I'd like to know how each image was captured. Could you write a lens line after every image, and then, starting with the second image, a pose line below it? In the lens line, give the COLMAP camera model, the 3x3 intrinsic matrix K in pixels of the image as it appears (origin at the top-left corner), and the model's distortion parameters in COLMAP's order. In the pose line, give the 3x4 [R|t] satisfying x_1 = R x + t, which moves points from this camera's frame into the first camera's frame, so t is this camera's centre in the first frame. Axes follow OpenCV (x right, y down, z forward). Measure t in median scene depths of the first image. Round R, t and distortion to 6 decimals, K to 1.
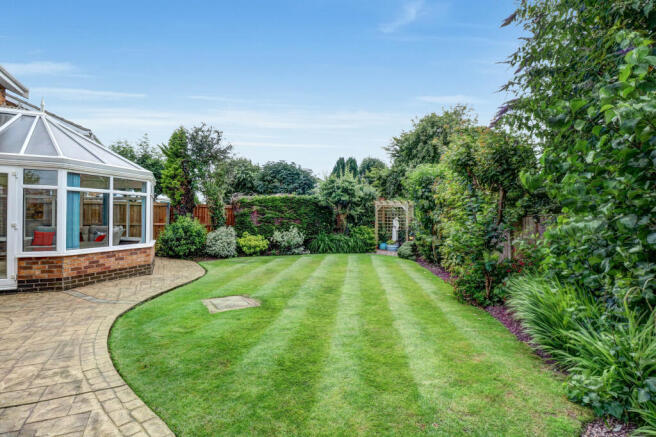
lens RADIAL K [[313.8, 0, 337.1], [0, 313.8, 215.0], [0, 0, 1]] dist [-0.003491, -0.011509]
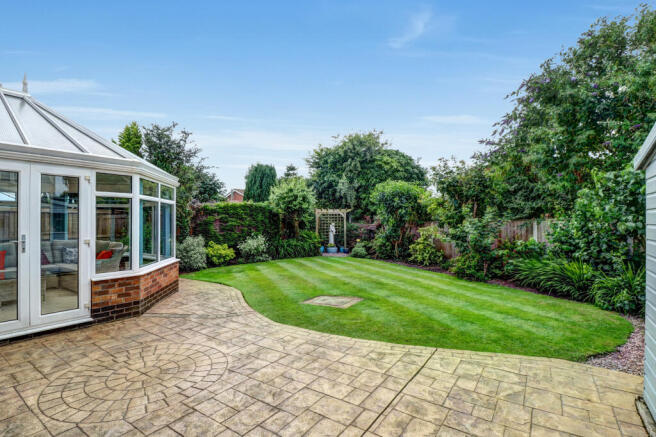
lens RADIAL K [[313.8, 0, 337.1], [0, 313.8, 215.0], [0, 0, 1]] dist [-0.003491, -0.011509]
pose [[0.889730, -0.005041, 0.456460, -0.794195], [0.012276, 0.999842, -0.012888, -0.016776], [-0.456323, 0.017070, 0.889651, -0.025130]]
